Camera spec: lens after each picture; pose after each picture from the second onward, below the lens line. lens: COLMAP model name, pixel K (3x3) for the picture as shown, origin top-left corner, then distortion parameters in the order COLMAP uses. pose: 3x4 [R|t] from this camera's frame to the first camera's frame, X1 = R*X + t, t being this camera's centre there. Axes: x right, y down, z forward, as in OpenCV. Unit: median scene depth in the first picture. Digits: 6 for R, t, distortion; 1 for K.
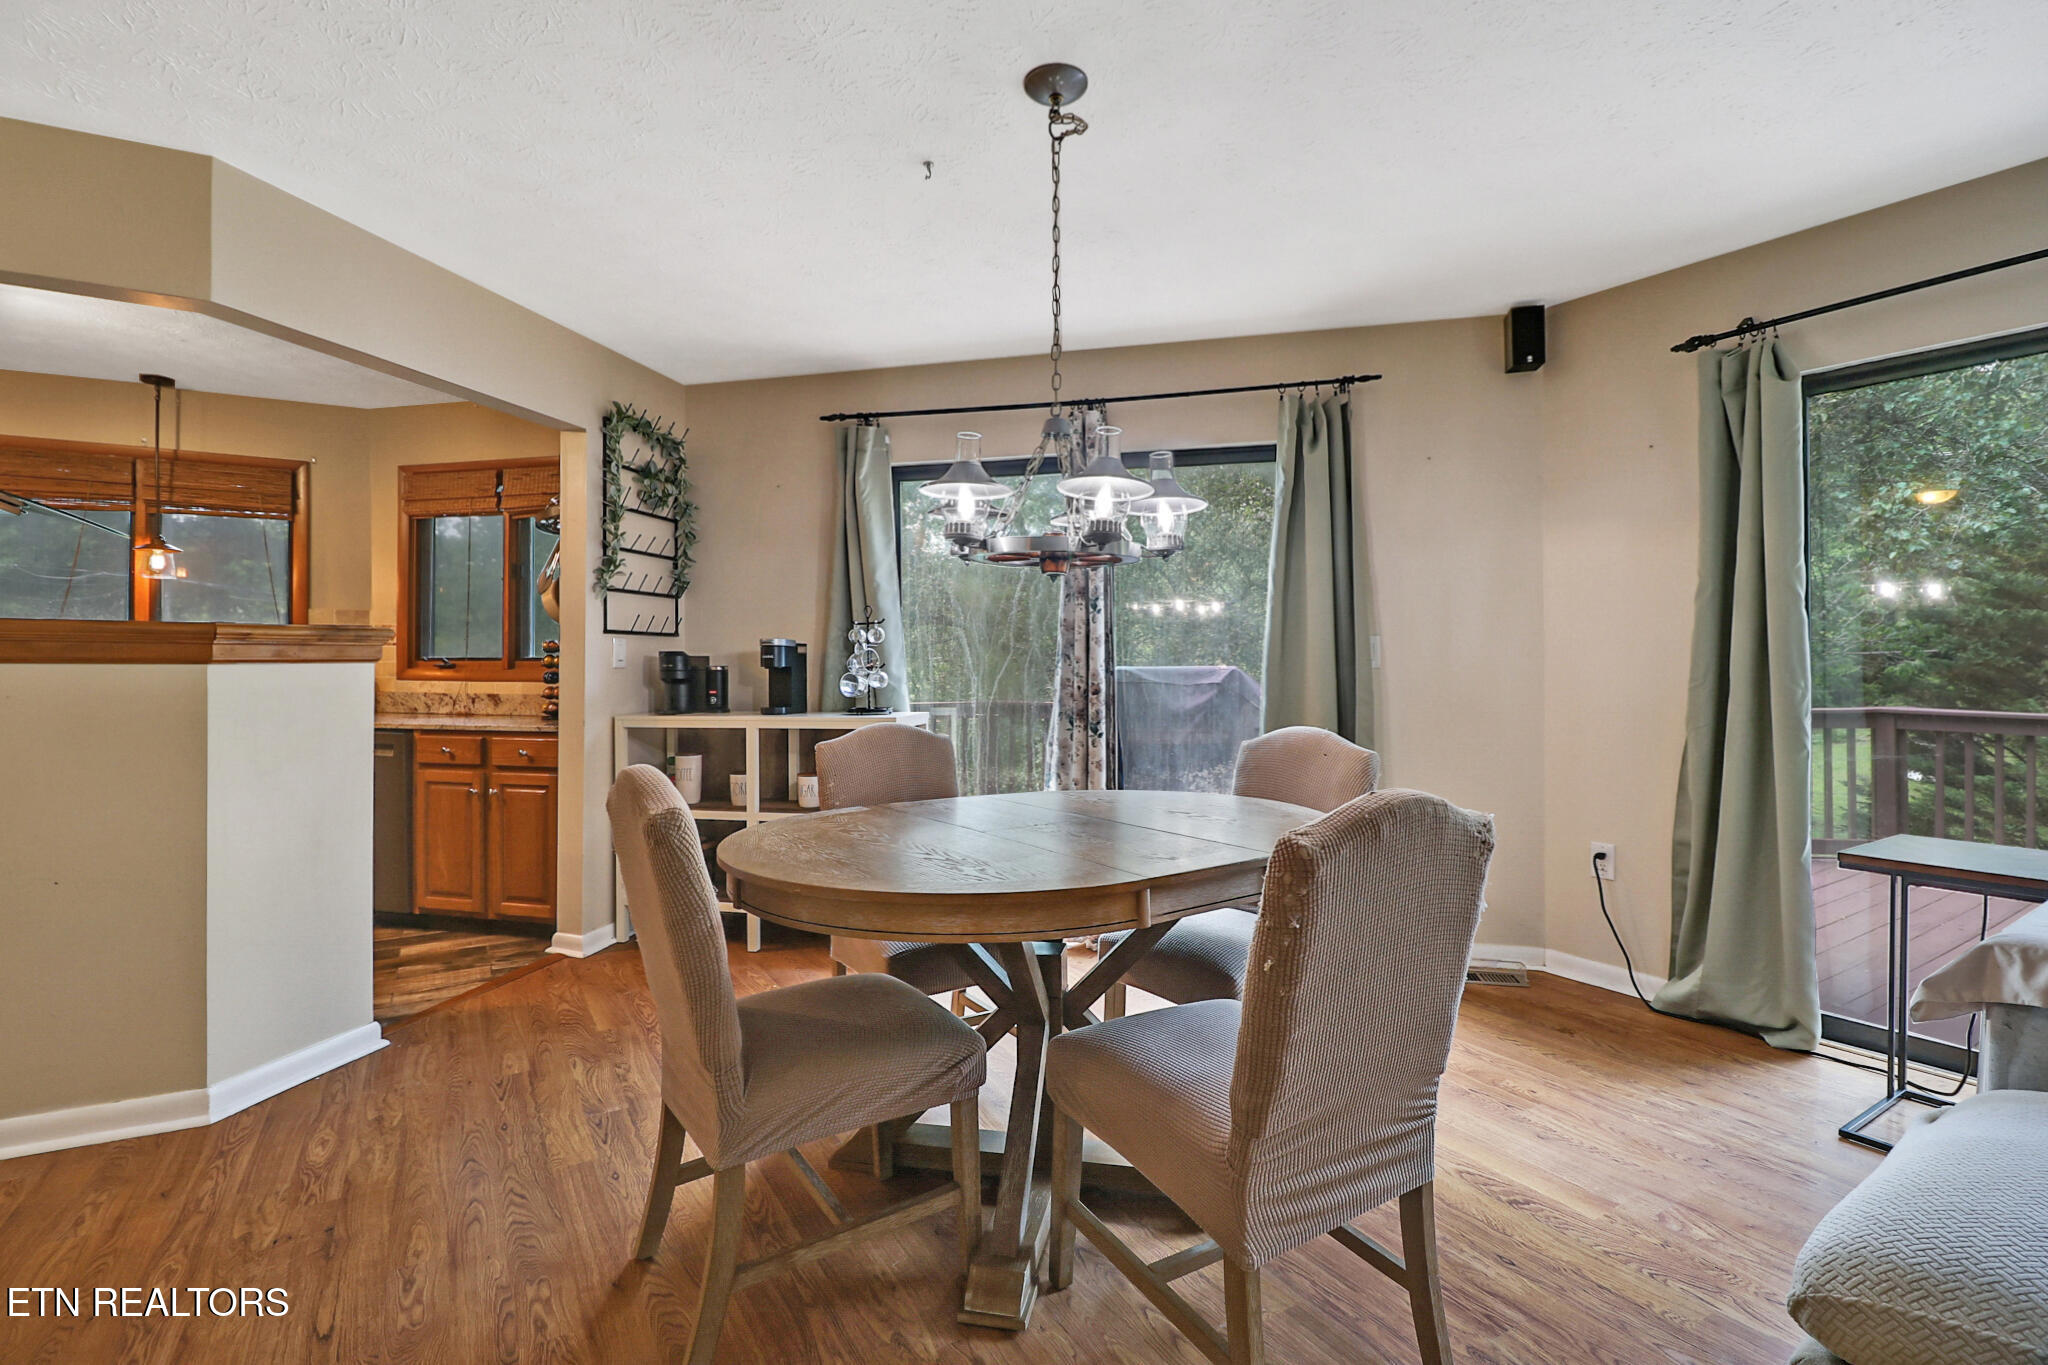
lens RADIAL K [[949.7, 0, 1010.0], [0, 949.7, 650.3], [0, 0, 1]] dist [0.020457, -0.022012]
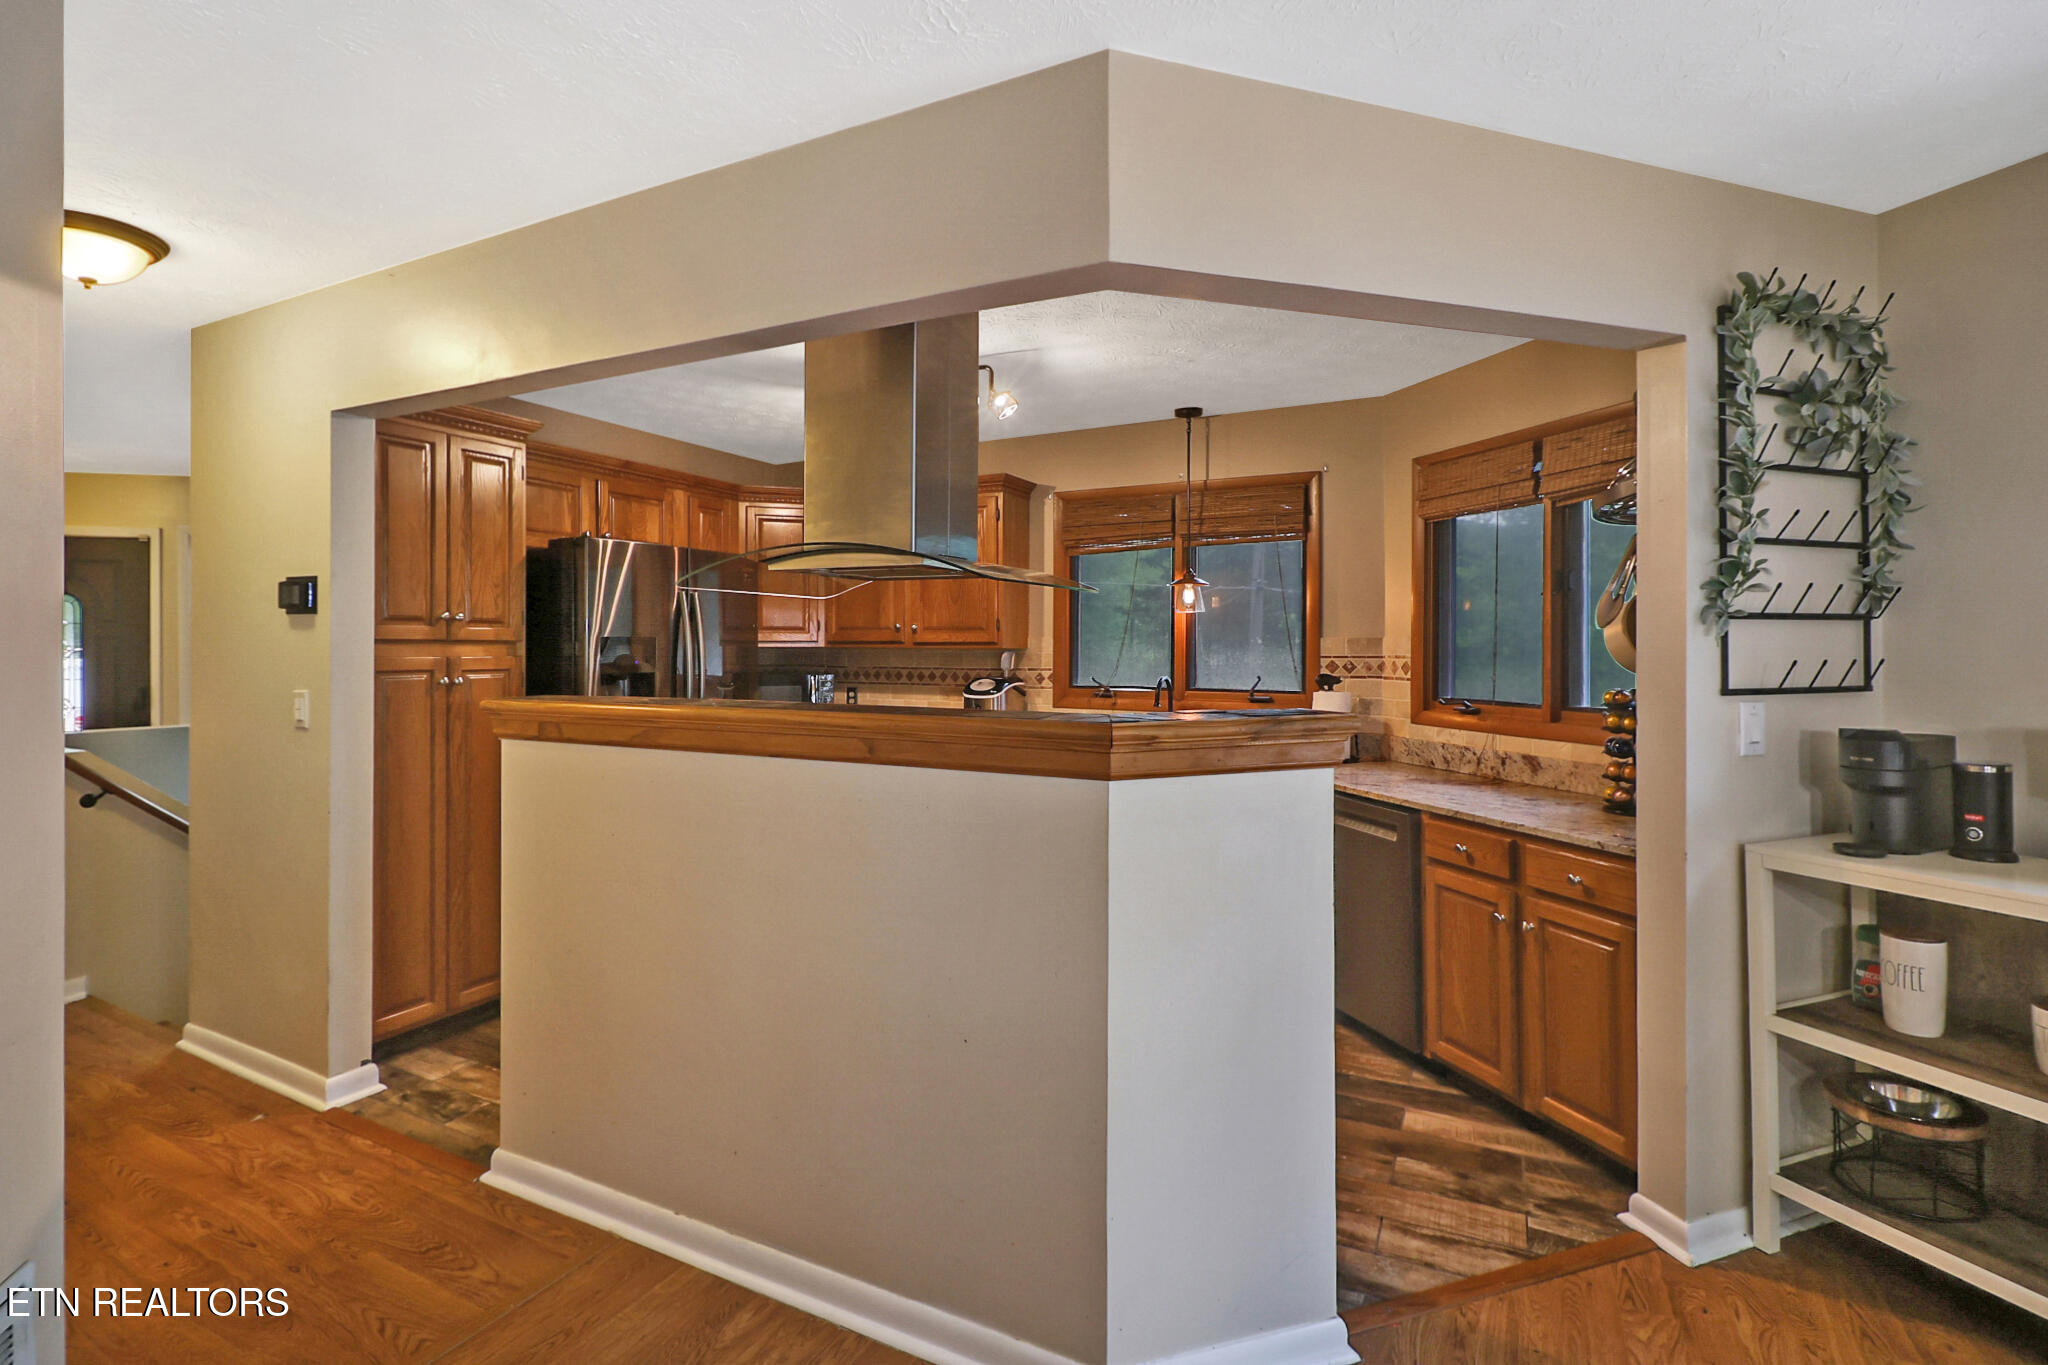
lens RADIAL K [[949.7, 0, 1010.0], [0, 949.7, 650.3], [0, 0, 1]] dist [0.020457, -0.022012]
pose [[0.536548, 0.001876, -0.843867, -0.172720], [0.014247, 0.999835, 0.011281, -0.054749], [0.843749, -0.018076, 0.536433, 0.337193]]
